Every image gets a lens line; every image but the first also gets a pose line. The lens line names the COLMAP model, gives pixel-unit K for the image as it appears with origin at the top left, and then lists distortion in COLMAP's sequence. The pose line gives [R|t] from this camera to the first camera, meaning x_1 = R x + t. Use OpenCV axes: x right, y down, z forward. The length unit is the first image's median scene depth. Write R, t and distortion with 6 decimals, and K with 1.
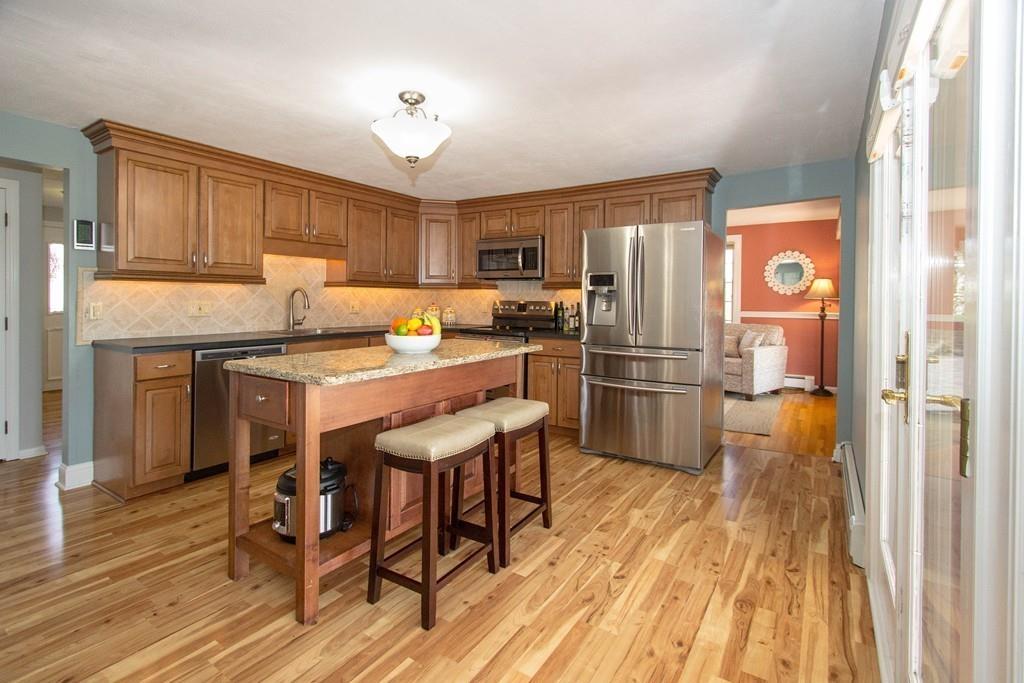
lens RADIAL K [[456.6, 0, 432.4], [0, 456.6, 303.0], [0, 0, 1]] dist [-0.000658, -0.000327]
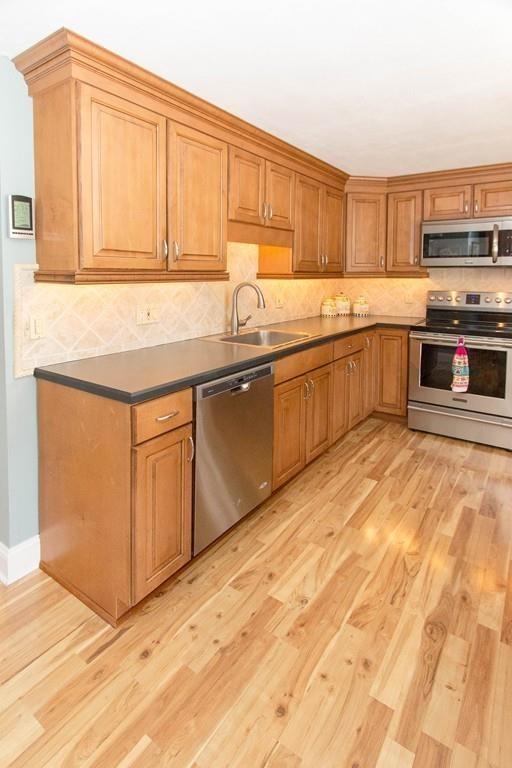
lens RADIAL K [[387.3, 0, 214.7], [0, 387.3, 294.7], [0, 0, 1]] dist [0.002717, 0.001871]
pose [[0.999931, -0.009892, 0.006346, -0.408875], [0.009624, 0.999113, 0.041001, -0.046363], [-0.006746, -0.040937, 0.999139, 0.353281]]
